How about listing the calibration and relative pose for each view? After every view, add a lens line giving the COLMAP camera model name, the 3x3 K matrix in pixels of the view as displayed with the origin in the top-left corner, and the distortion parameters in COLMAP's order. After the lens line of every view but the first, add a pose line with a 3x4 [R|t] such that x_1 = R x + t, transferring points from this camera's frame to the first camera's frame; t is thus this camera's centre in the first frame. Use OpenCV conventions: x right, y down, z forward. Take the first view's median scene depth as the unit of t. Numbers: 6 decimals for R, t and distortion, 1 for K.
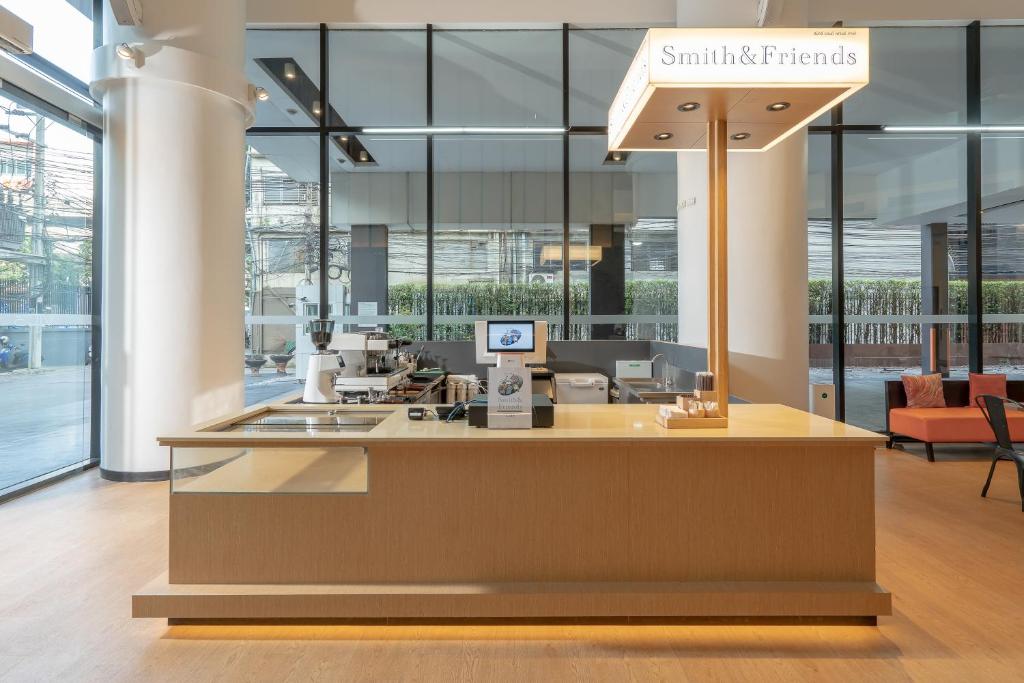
lens RADIAL K [[545.5, 0, 510.2], [0, 545.5, 322.9], [0, 0, 1]] dist [0.000414, 0.000567]
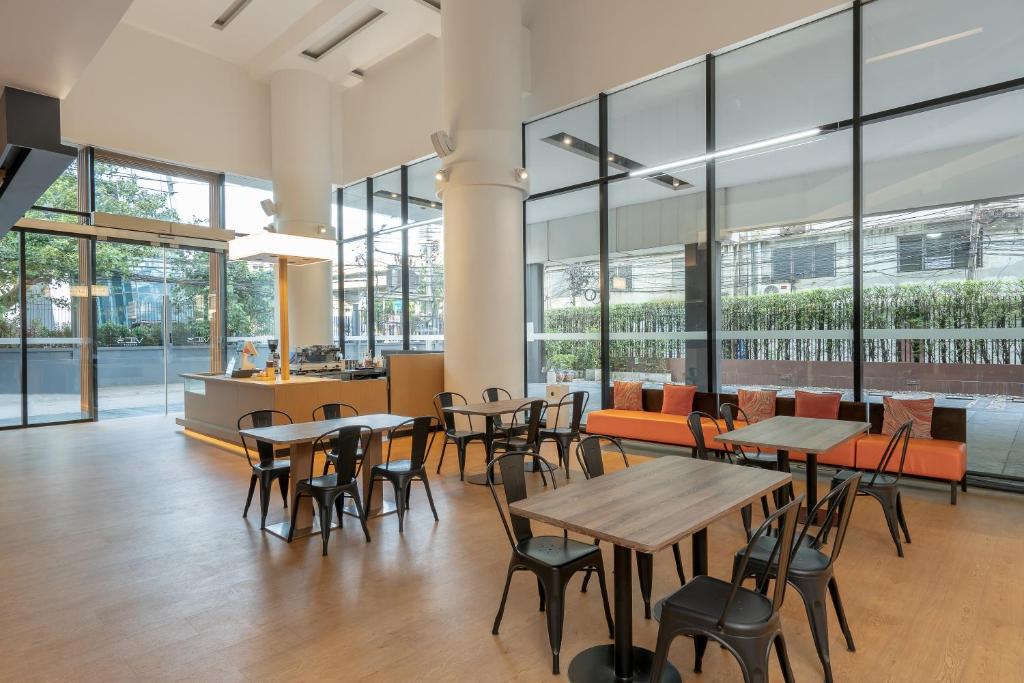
lens RADIAL K [[486.9, 0, 499.2], [0, 486.9, 355.2], [0, 0, 1]] dist [0.000950, 0.000187]
pose [[0.768763, 0.021427, -0.639175, 0.718934], [0.001262, 0.999386, 0.035021, -0.001288], [0.639532, -0.027730, 0.768264, -0.001554]]
